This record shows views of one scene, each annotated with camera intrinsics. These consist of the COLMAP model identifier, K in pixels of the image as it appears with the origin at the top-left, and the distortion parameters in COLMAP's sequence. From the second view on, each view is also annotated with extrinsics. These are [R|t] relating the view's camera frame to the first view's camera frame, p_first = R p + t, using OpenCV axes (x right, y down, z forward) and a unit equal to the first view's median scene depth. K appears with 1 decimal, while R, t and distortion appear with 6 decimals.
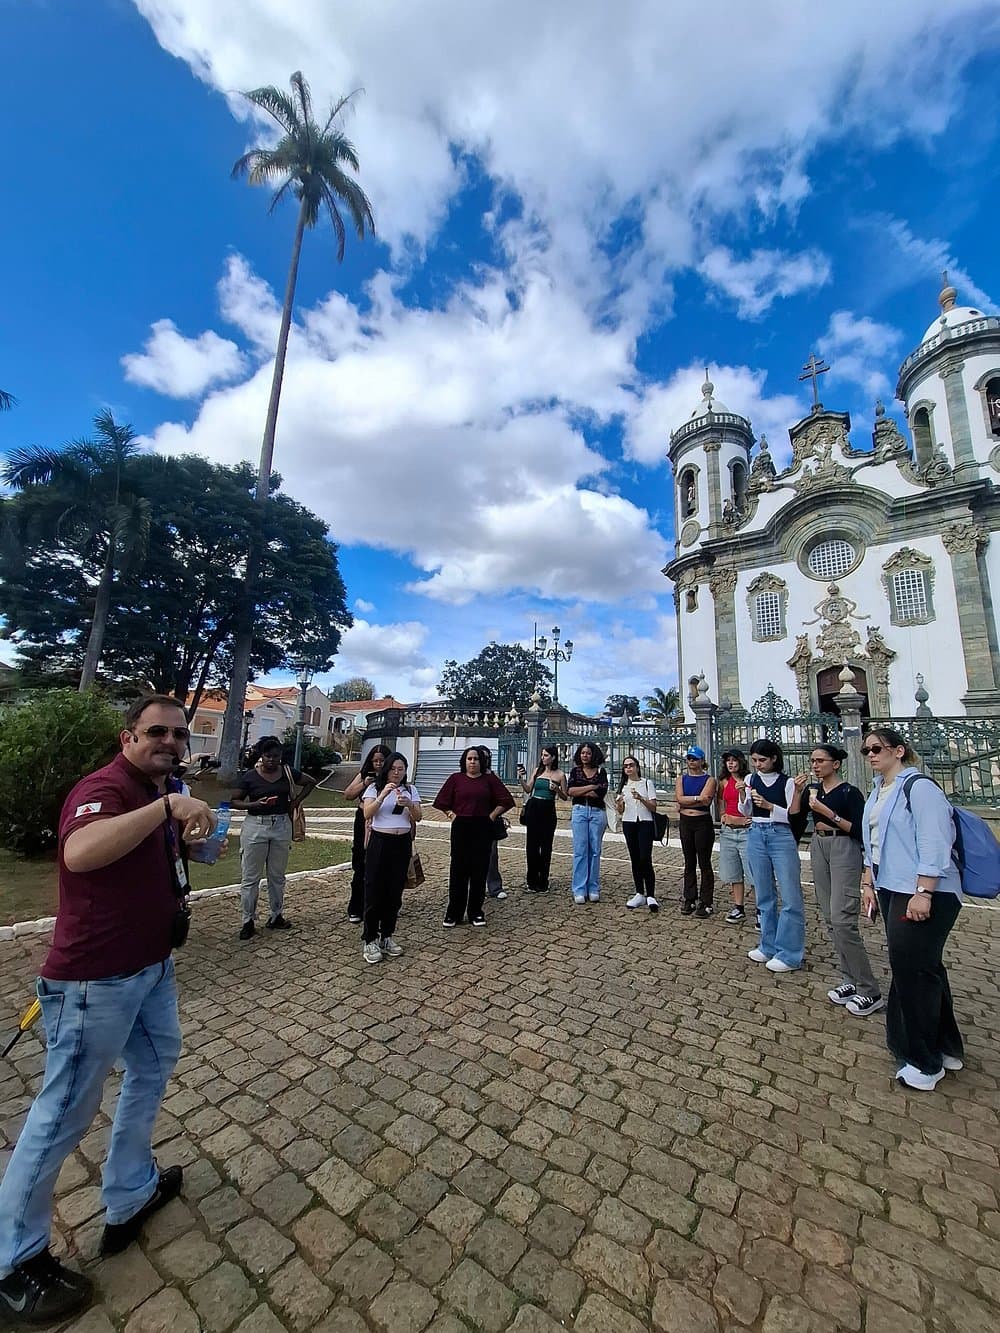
lens RADIAL K [[532.3, 0, 502.1], [0, 532.3, 672.0], [0, 0, 1]] dist [-0.001506, -0.000236]
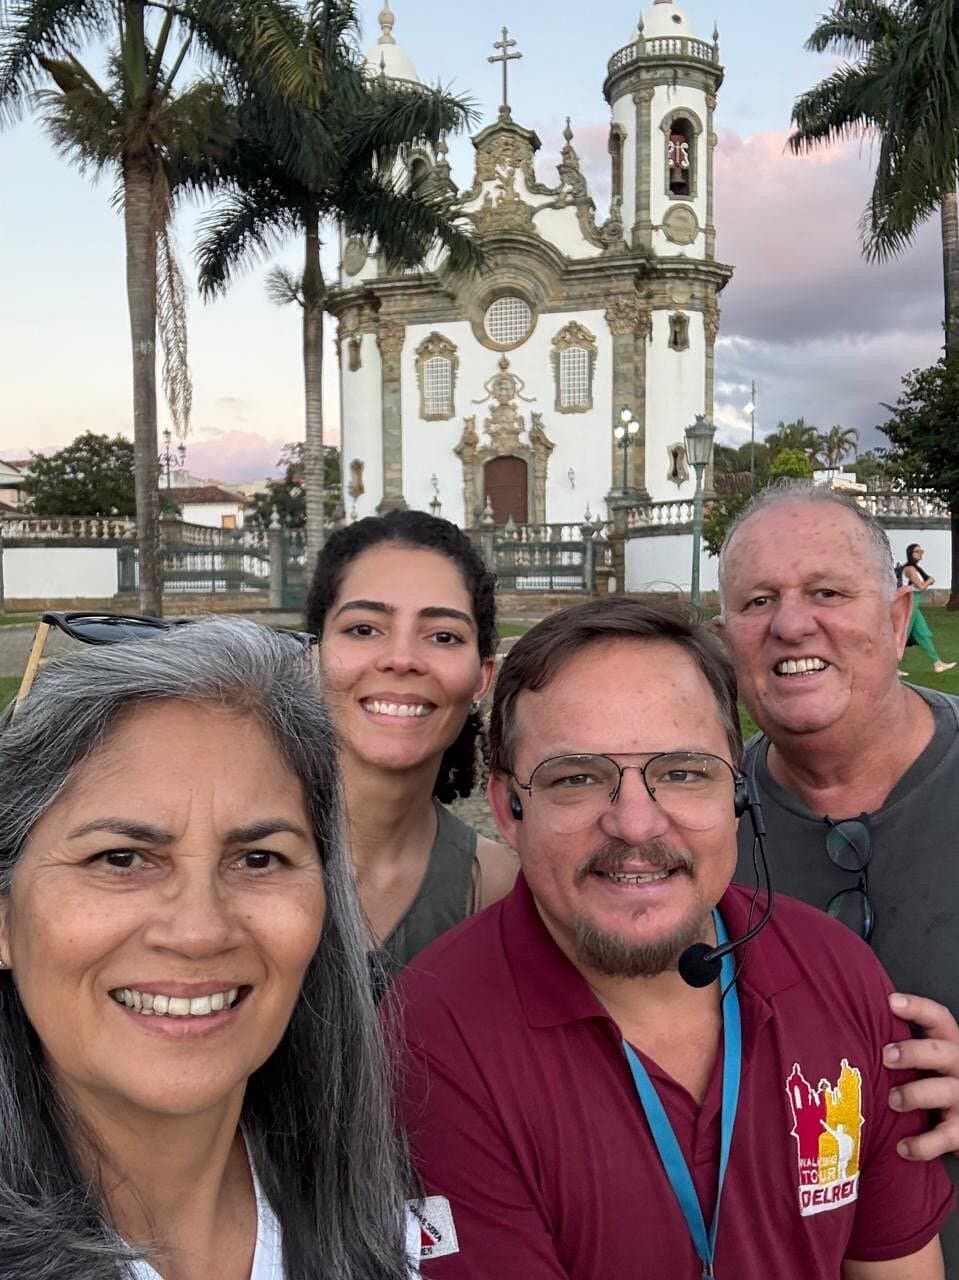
lens RADIAL K [[1321.5, 0, 479.5], [0, 1321.5, 640.0], [0, 0, 1]] dist [0.142156, -0.322480]
pose [[0.948701, -0.044219, 0.313068, -0.093273], [-0.023255, 0.977731, 0.208569, -0.165891], [-0.315319, -0.205150, 0.926546, -1.039239]]
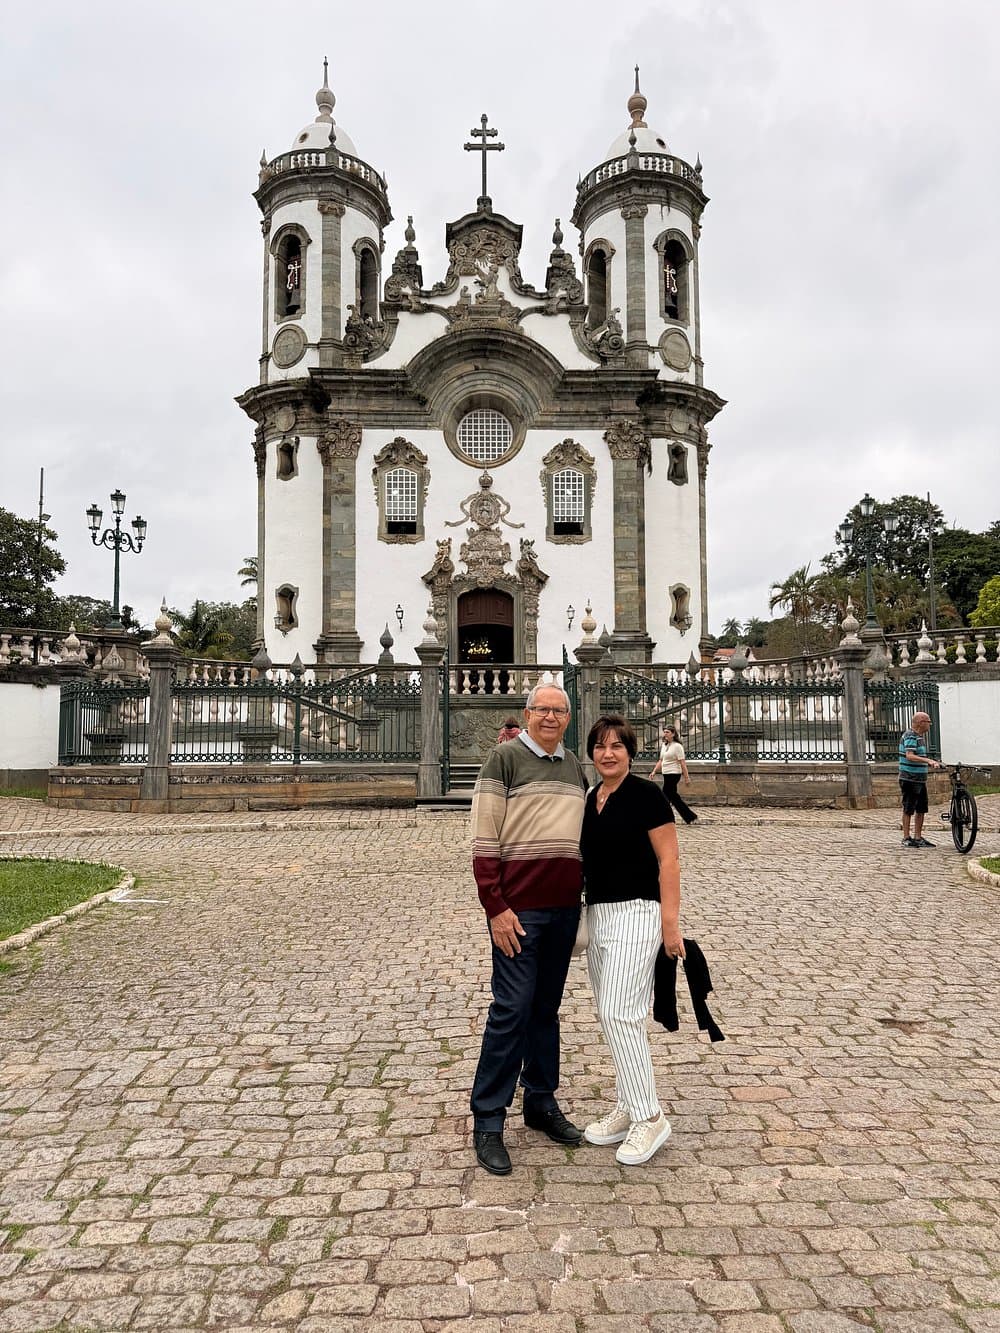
lens RADIAL K [[952.6, 0, 496.1], [0, 952.6, 669.6], [0, 0, 1]] dist [0.132949, -0.281408]
pose [[0.789801, 0.017100, 0.613125, -0.156039], [-0.087868, 0.992455, 0.085508, -0.013804], [-0.607037, -0.121408, 0.785344, -0.055288]]
